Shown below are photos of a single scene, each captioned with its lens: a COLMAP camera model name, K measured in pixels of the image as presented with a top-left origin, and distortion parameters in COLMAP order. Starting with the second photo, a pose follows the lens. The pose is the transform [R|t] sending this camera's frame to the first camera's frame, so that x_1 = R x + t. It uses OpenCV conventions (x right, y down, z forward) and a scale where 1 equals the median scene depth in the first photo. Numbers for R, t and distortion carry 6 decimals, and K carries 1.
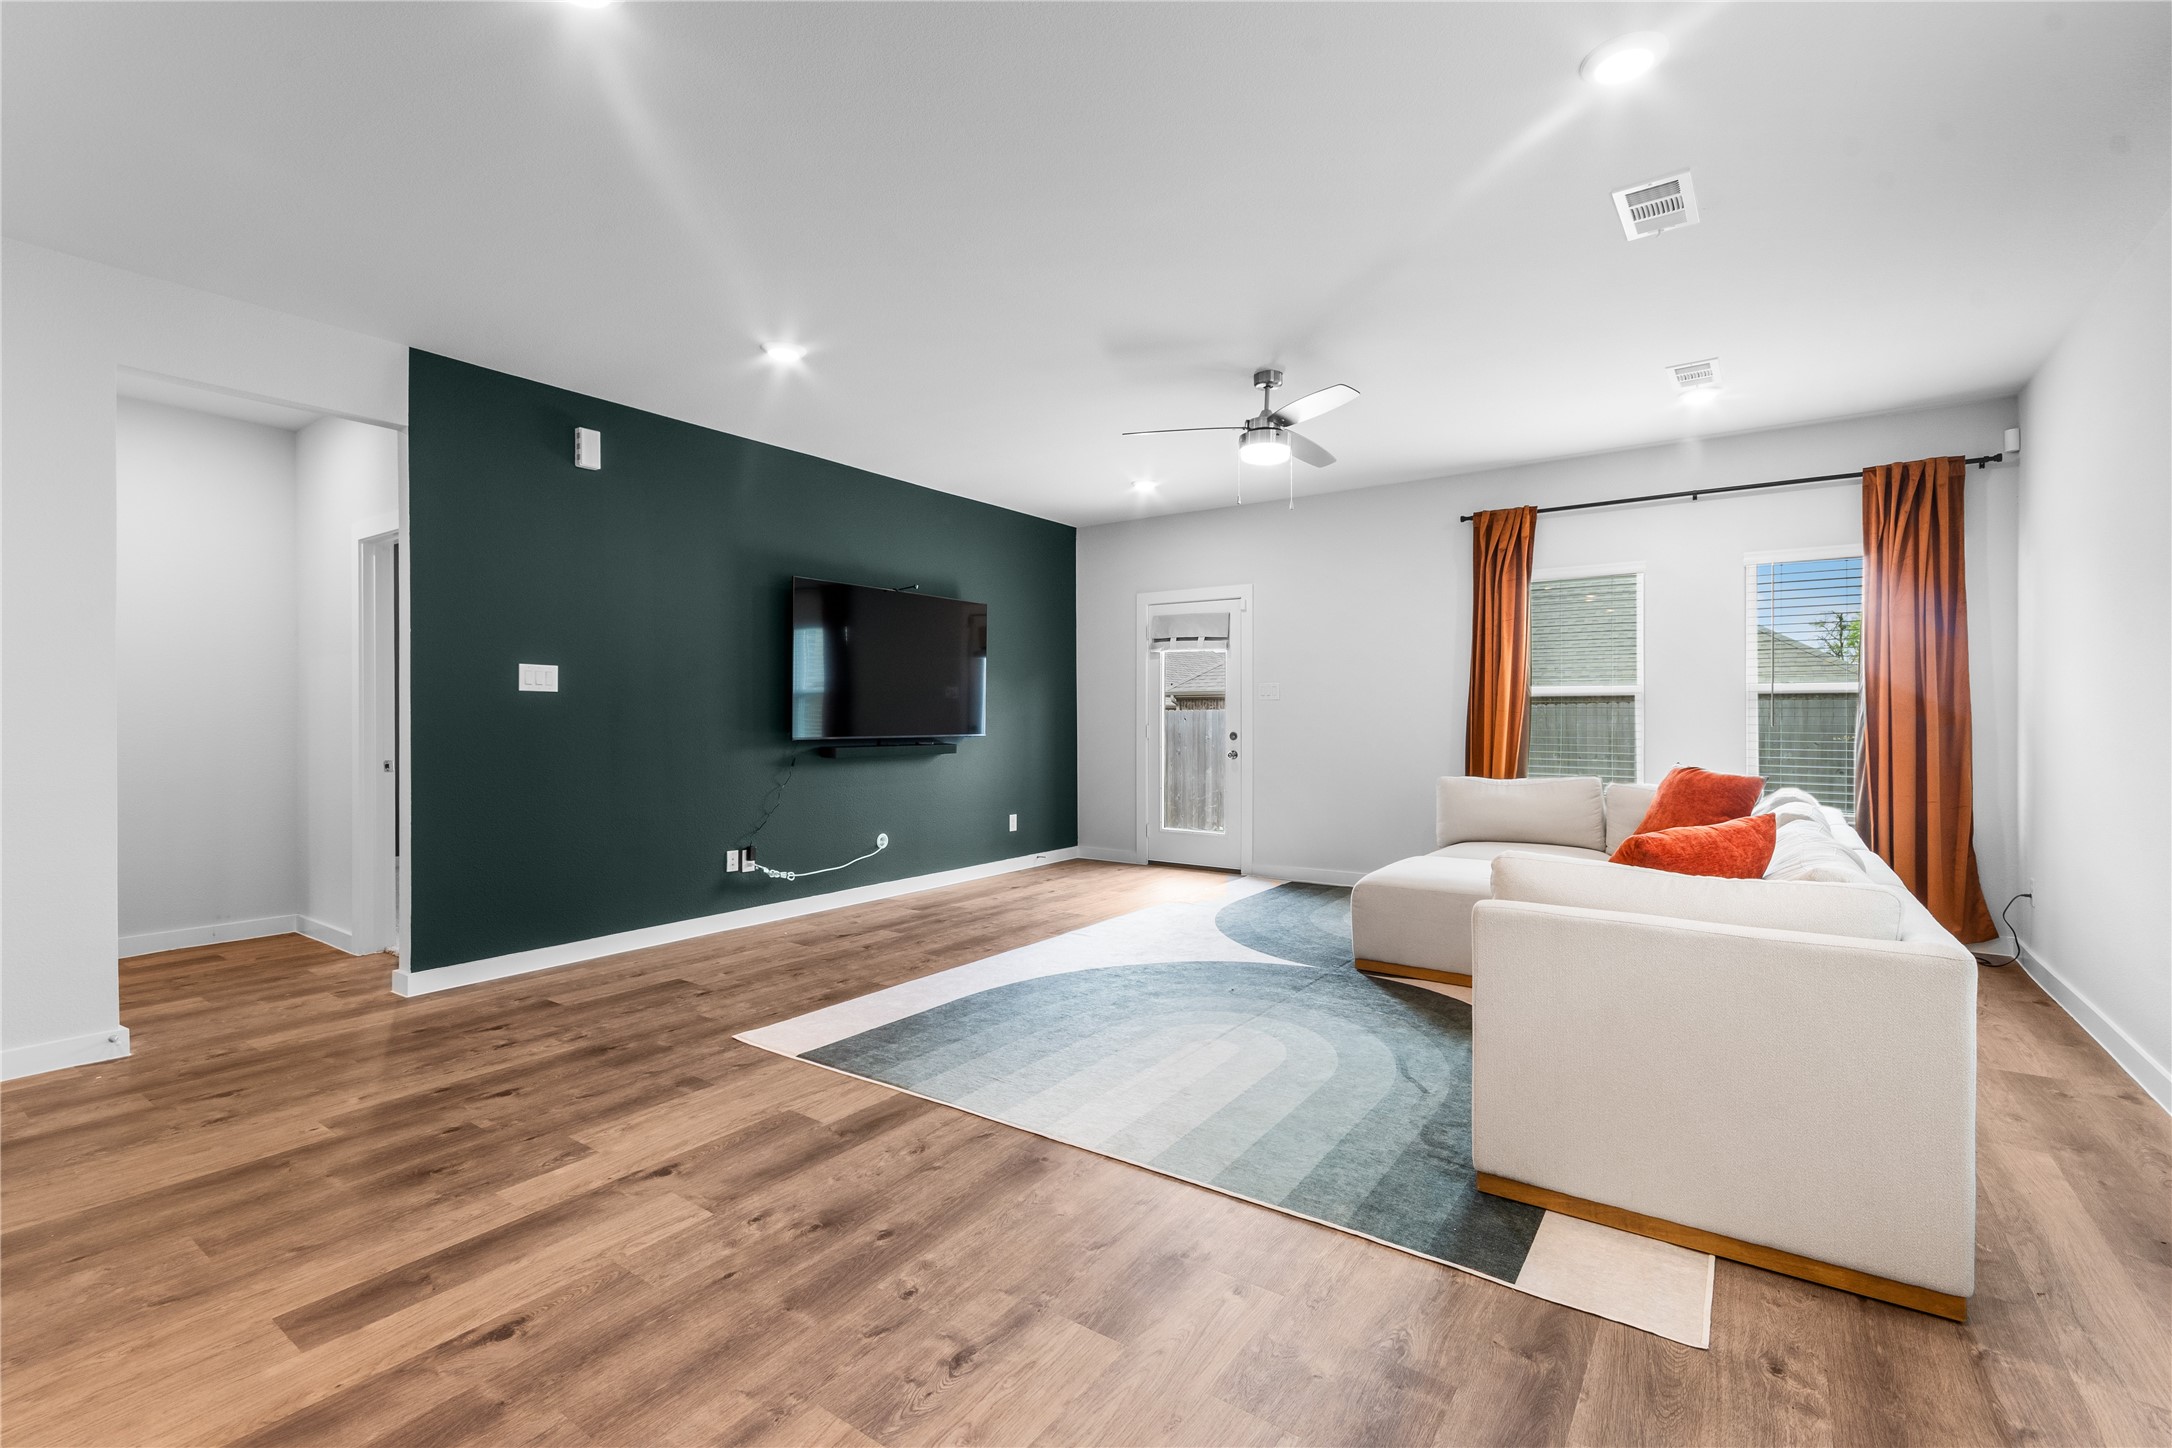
lens RADIAL K [[960.4, 0, 1091.0], [0, 960.4, 719.1], [0, 0, 1]] dist [-0.000129, 0.000097]
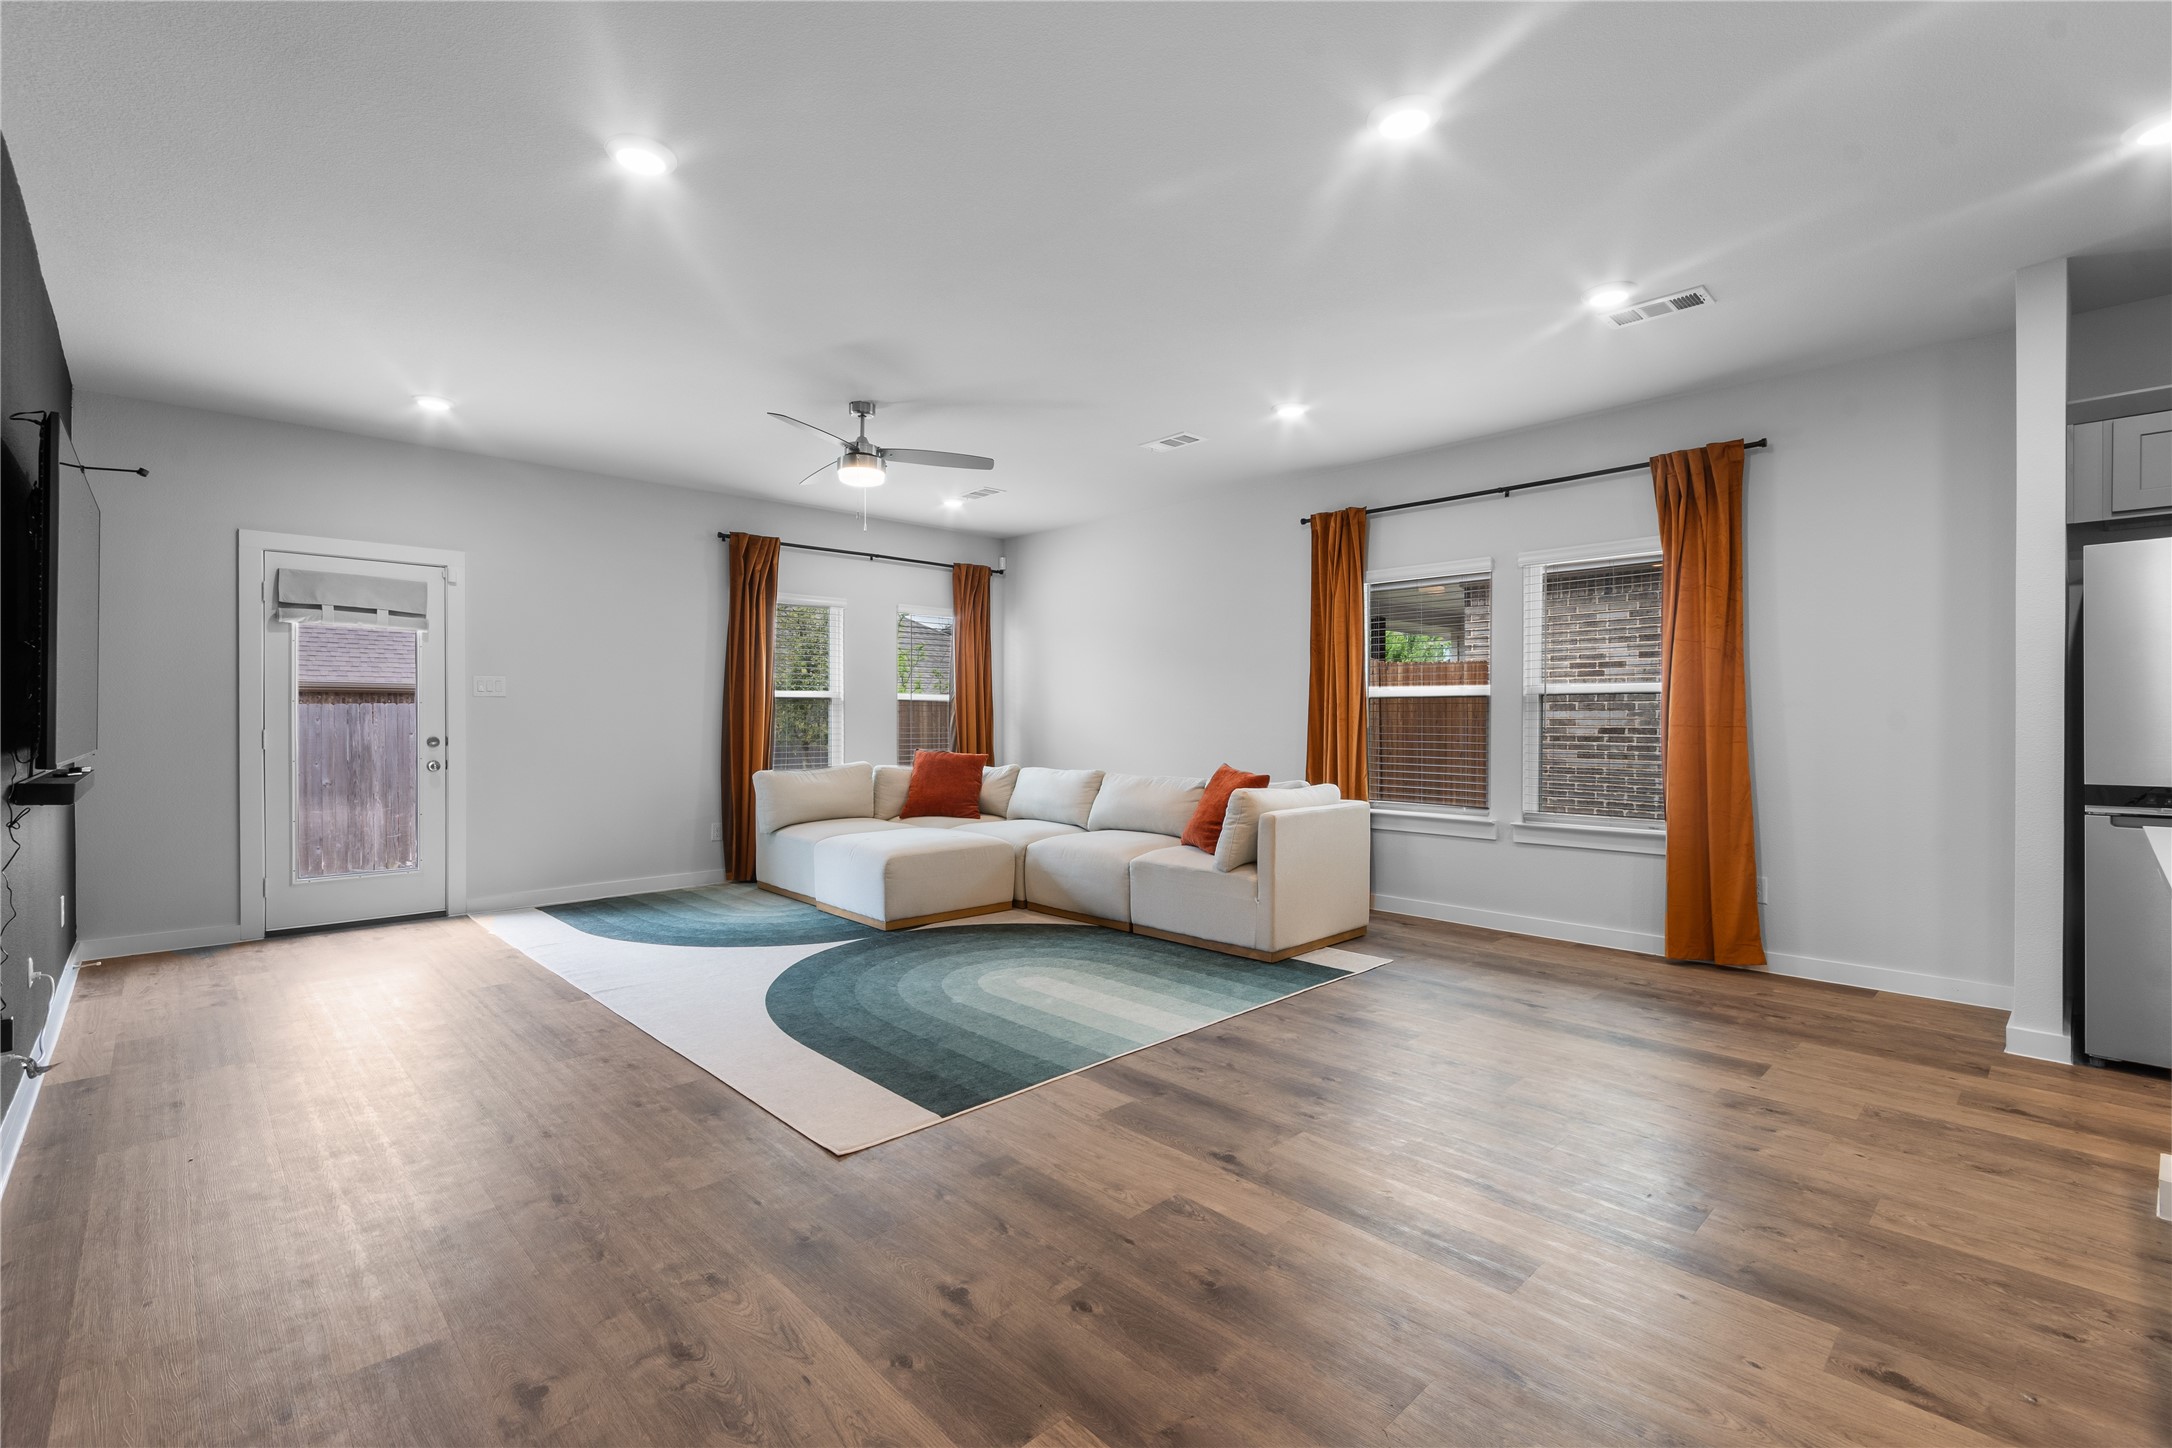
lens RADIAL K [[960.4, 0, 1091.0], [0, 960.4, 719.1], [0, 0, 1]] dist [-0.000129, 0.000097]
pose [[0.190076, -0.003347, 0.981764, -0.885276], [0.001502, 0.999994, 0.003119, -0.004529], [-0.981768, 0.000881, 0.190080, 0.560435]]
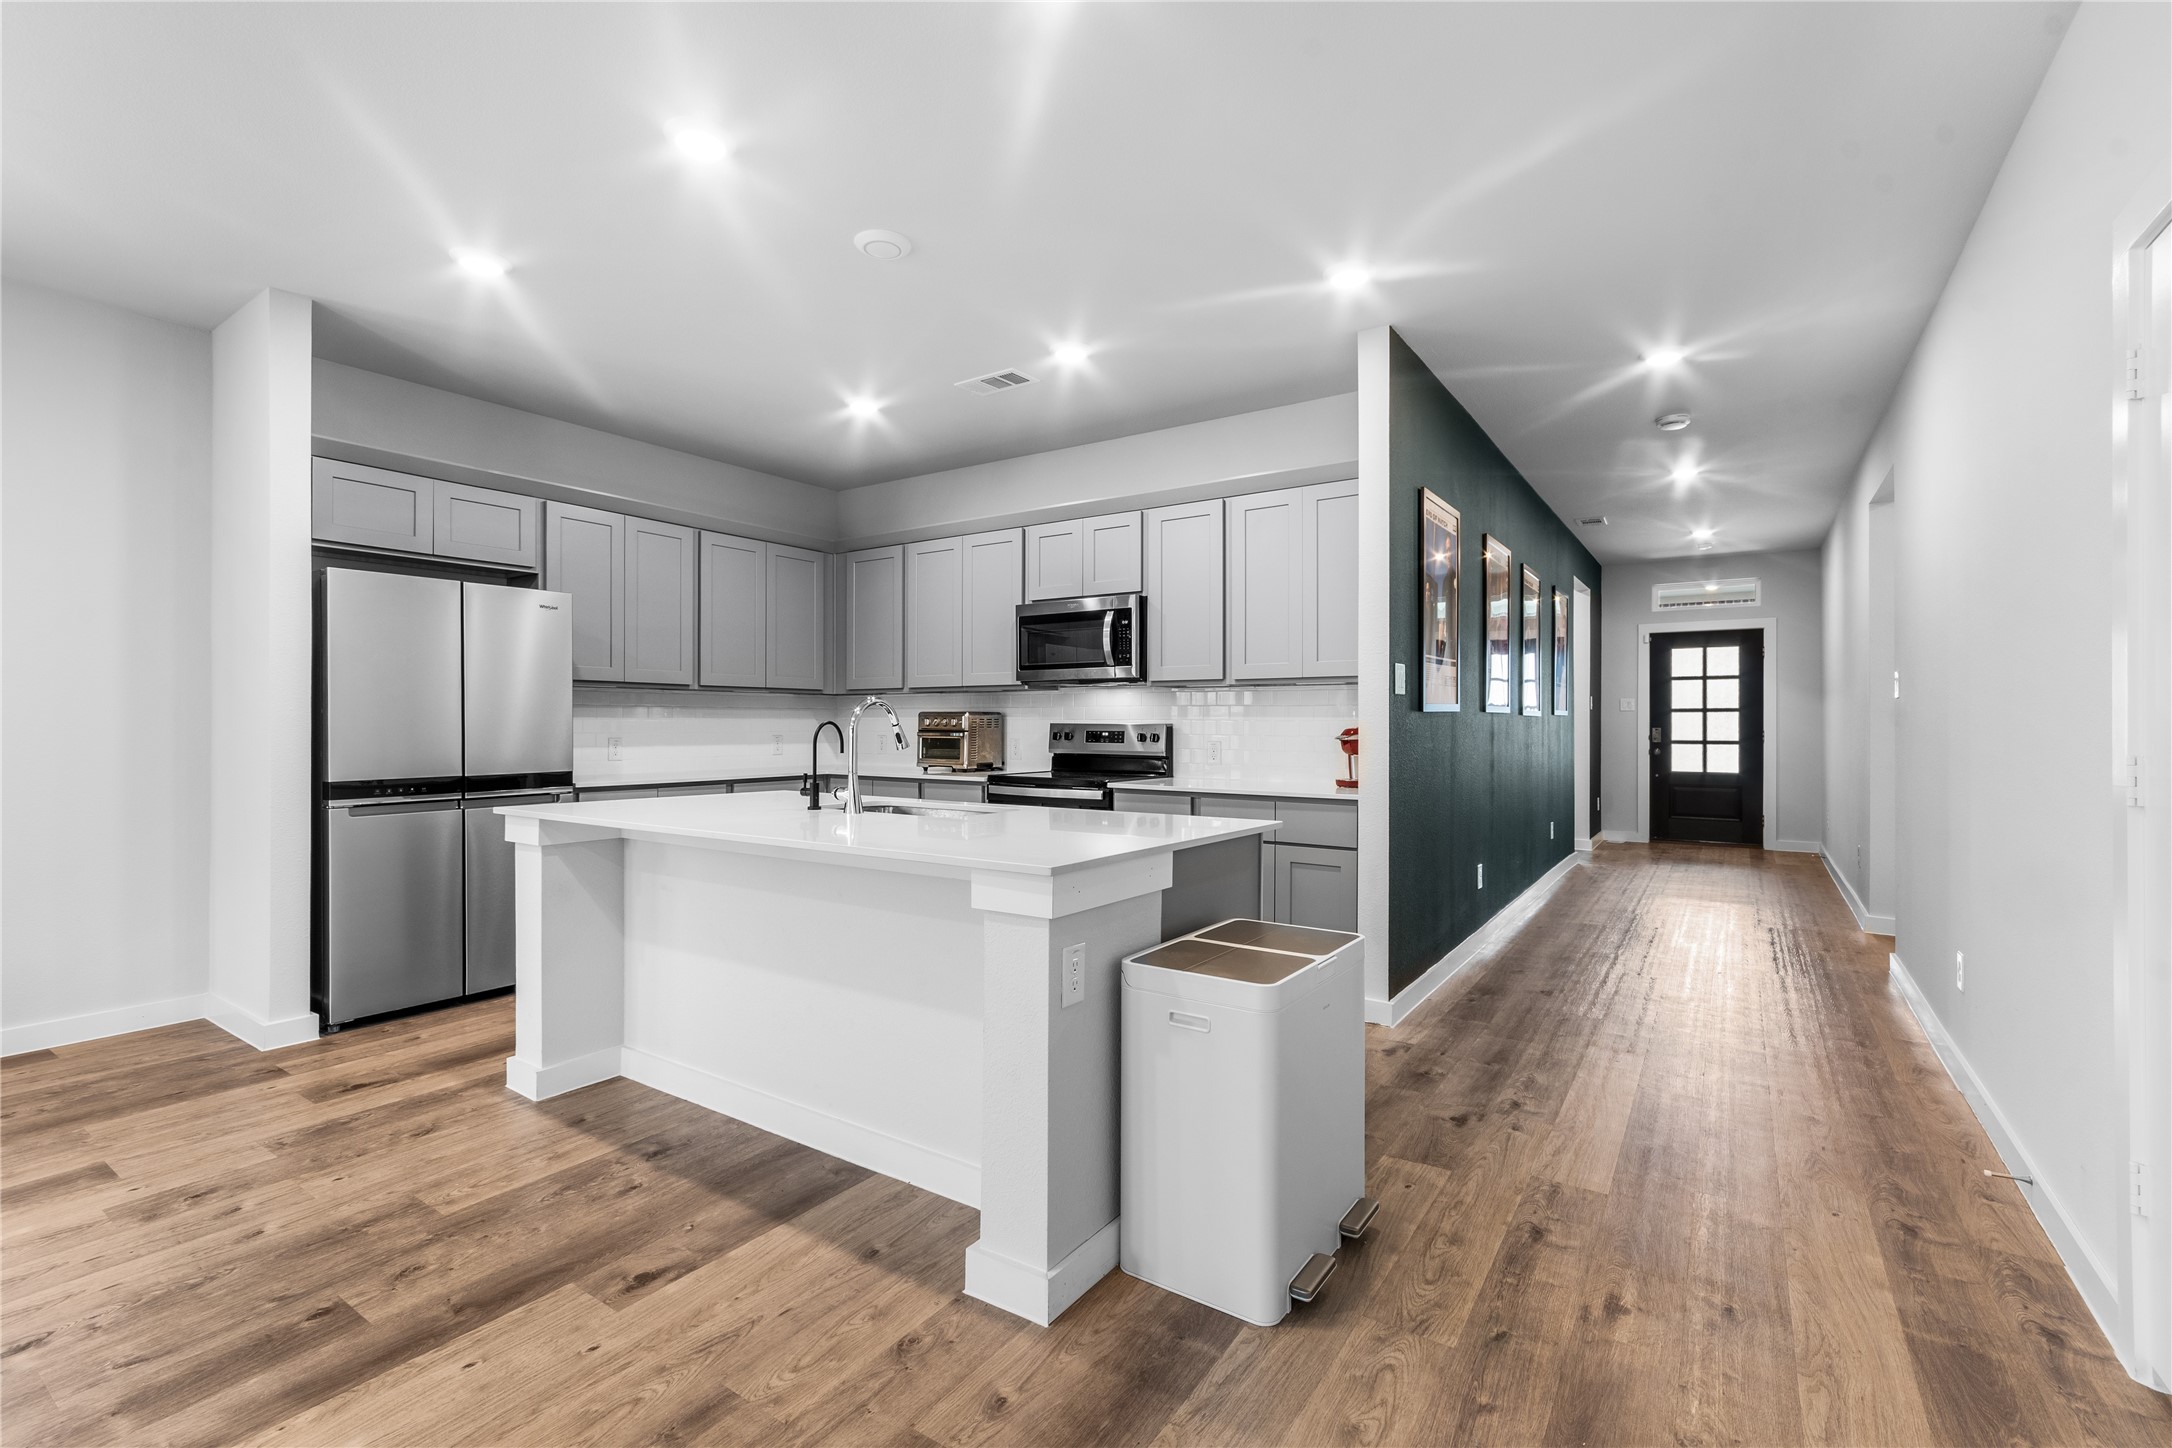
lens RADIAL K [[945.9, 0, 1092.6], [0, 945.9, 732.9], [0, 0, 1]] dist [0.001576, -0.000535]
pose [[-0.999870, -0.001880, -0.016031, -0.640455], [-0.002075, 0.999924, 0.012159, -0.003789], [0.016007, 0.012191, -0.999798, 0.779270]]
